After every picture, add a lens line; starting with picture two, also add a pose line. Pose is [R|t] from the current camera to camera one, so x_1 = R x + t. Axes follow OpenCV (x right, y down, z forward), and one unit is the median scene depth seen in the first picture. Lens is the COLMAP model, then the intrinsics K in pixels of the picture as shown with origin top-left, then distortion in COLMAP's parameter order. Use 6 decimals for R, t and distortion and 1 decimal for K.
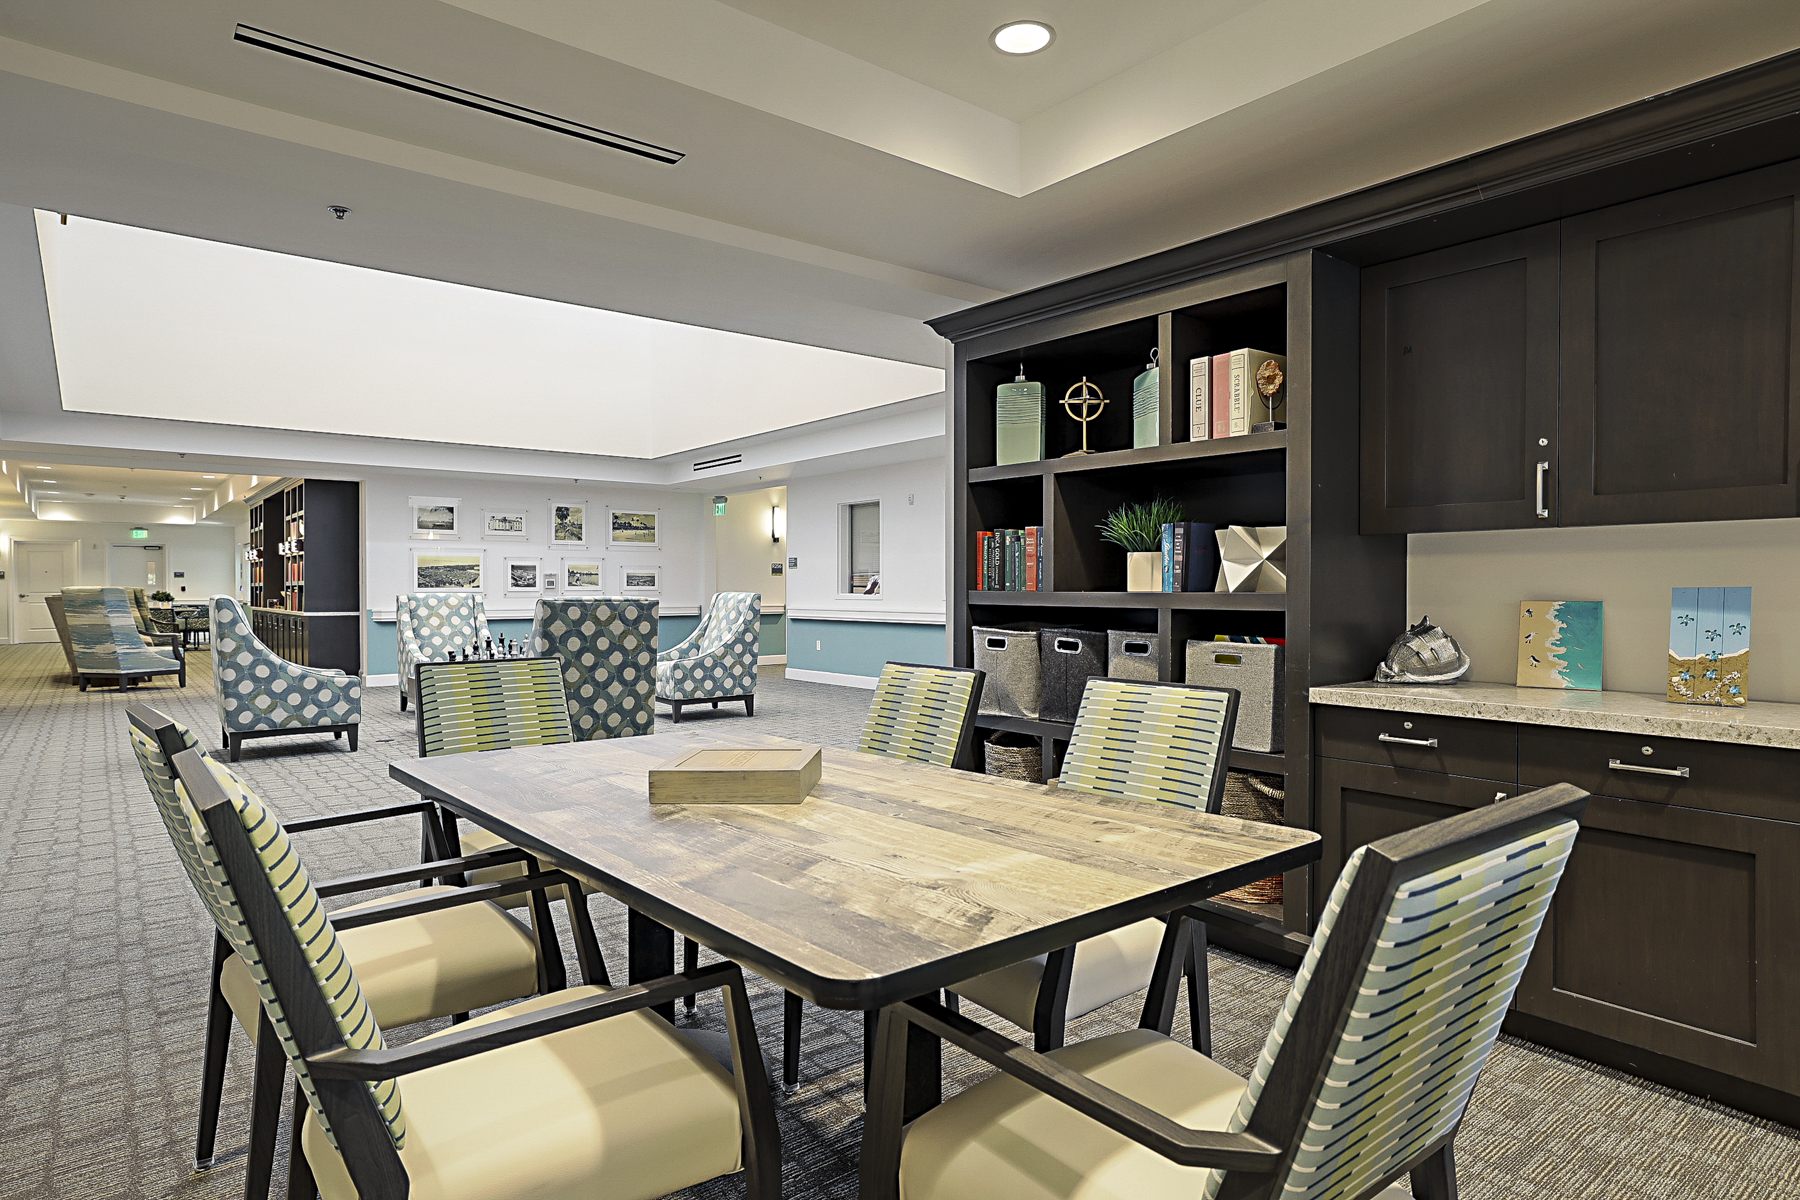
lens RADIAL K [[1006.4, 0, 898.3], [0, 1006.4, 595.0], [0, 0, 1]] dist [-0.015530, 0.000074]
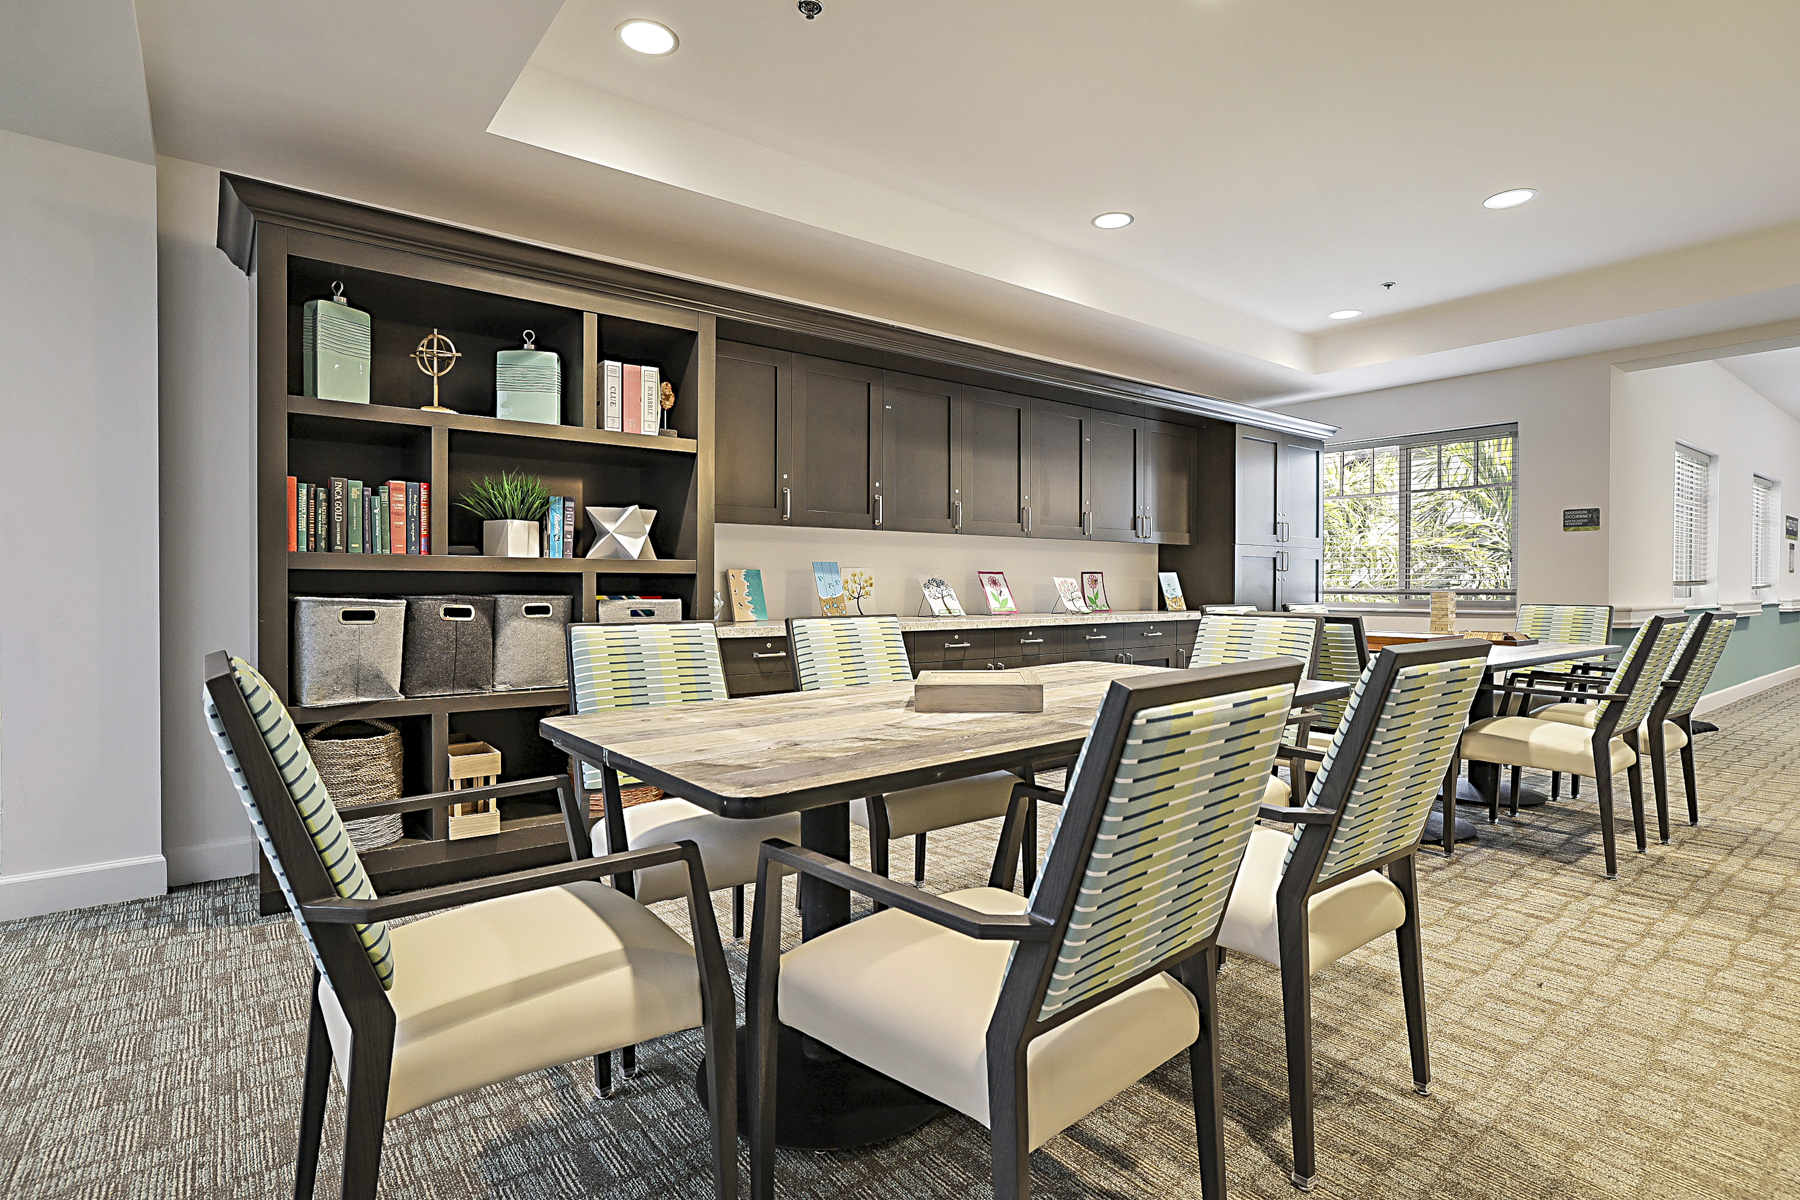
lens RADIAL K [[890.8, 0, 883.1], [0, 890.8, 595.1], [0, 0, 1]] dist [-0.011374, 0.001993]
pose [[0.023763, -0.010848, 0.999659, -0.348575], [0.006152, 0.999924, 0.010704, 0.014445], [-0.999699, 0.005895, 0.023828, 0.306543]]
